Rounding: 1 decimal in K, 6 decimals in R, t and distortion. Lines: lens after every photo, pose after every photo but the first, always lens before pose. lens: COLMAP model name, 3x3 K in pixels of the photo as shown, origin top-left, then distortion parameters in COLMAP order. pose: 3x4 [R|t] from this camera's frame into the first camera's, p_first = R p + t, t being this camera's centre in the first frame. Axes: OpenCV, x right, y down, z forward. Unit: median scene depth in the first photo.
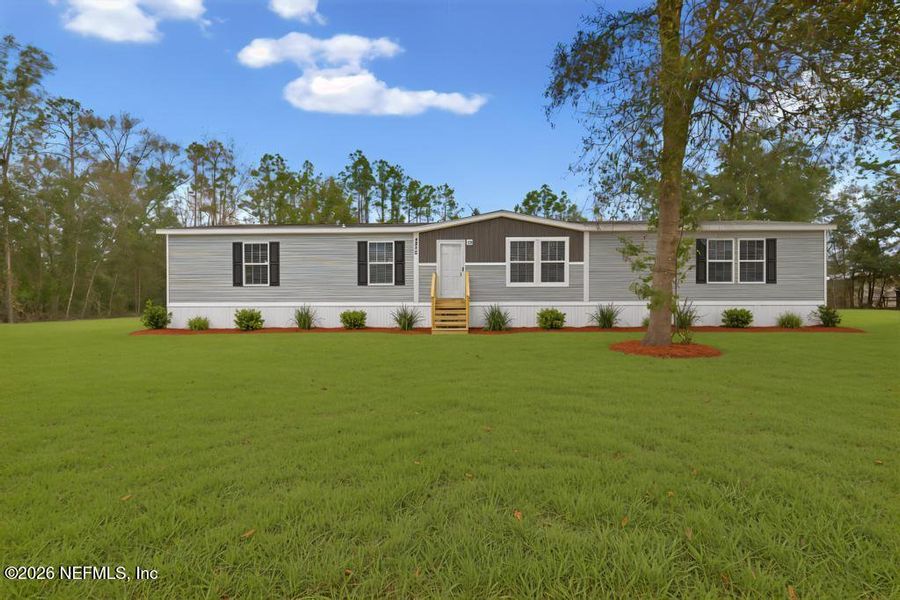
lens RADIAL K [[419.5, 0, 453.2], [0, 419.5, 282.0], [0, 0, 1]] dist [0.002598, 0.000069]
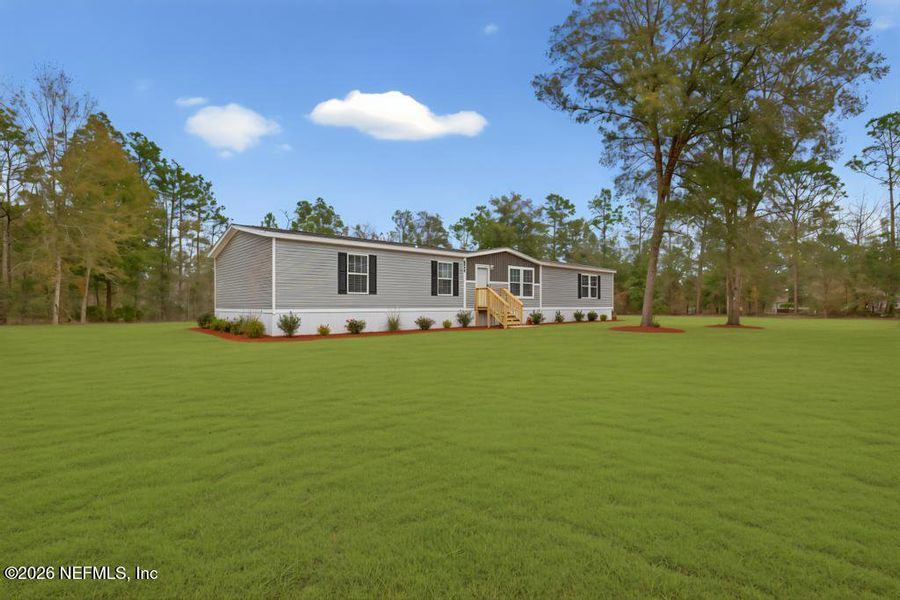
lens RADIAL K [[419.5, 0, 453.2], [0, 419.5, 282.0], [0, 0, 1]] dist [0.002598, 0.000069]
pose [[0.728155, 0.042217, 0.684111, -1.046156], [-0.027453, 0.999097, -0.032434, 0.007004], [-0.684862, 0.004836, 0.728657, 0.035458]]
